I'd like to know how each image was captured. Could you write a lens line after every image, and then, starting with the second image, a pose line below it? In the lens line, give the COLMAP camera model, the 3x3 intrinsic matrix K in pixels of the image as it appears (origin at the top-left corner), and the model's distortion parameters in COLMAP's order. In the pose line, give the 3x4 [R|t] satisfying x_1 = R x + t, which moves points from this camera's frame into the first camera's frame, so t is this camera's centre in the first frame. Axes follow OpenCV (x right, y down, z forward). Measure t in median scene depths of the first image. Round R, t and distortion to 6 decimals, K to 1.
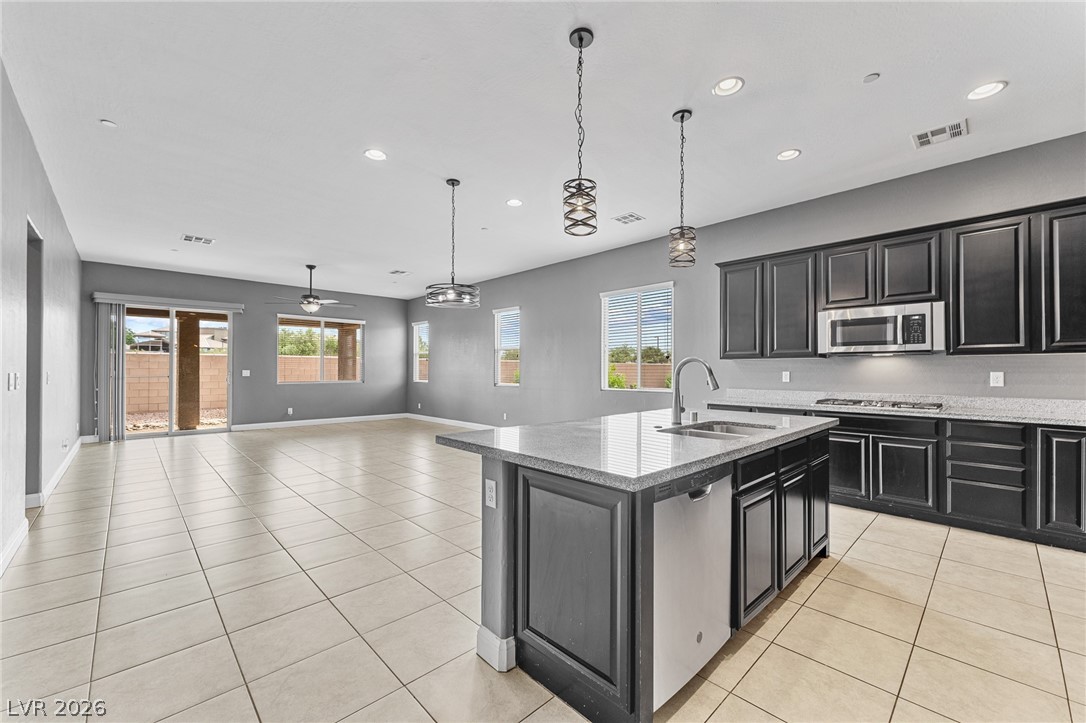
lens RADIAL K [[440.9, 0, 541.9], [0, 440.9, 367.2], [0, 0, 1]] dist [-0.002529, 0.000142]
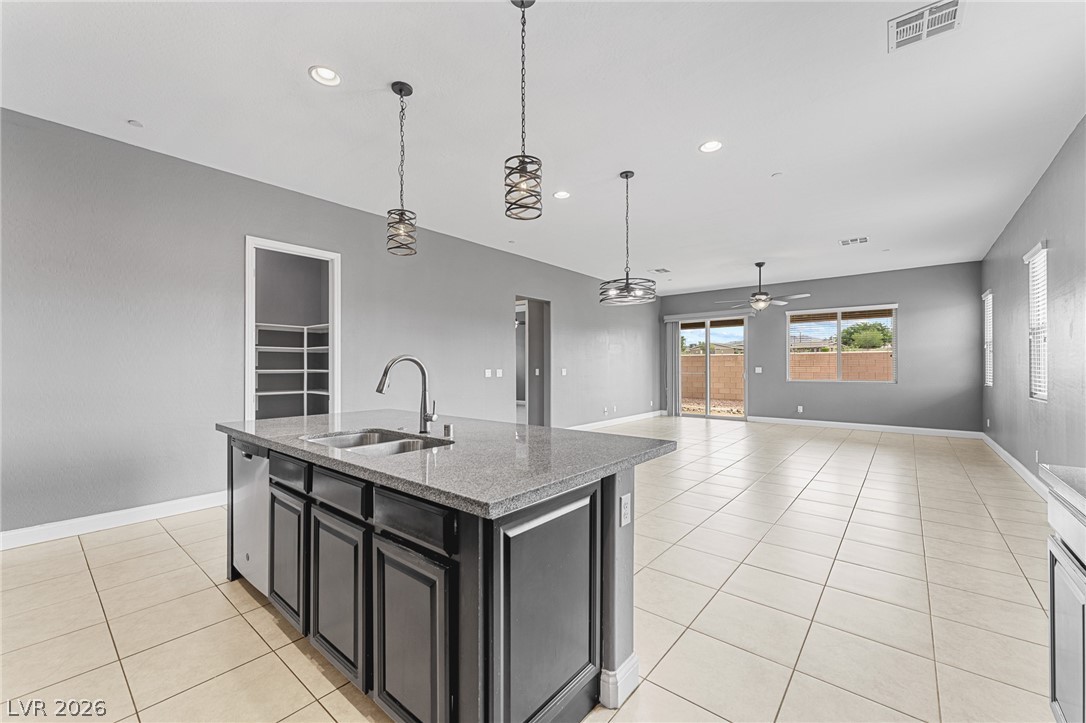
lens RADIAL K [[440.9, 0, 541.4], [0, 440.9, 362.6], [0, 0, 1]] dist [-0.002529, 0.000142]
pose [[0.101139, -0.010016, -0.994822, 0.403666], [0.006021, 0.999937, -0.009455, 0.002233], [0.994854, -0.005033, 0.101193, 0.388684]]
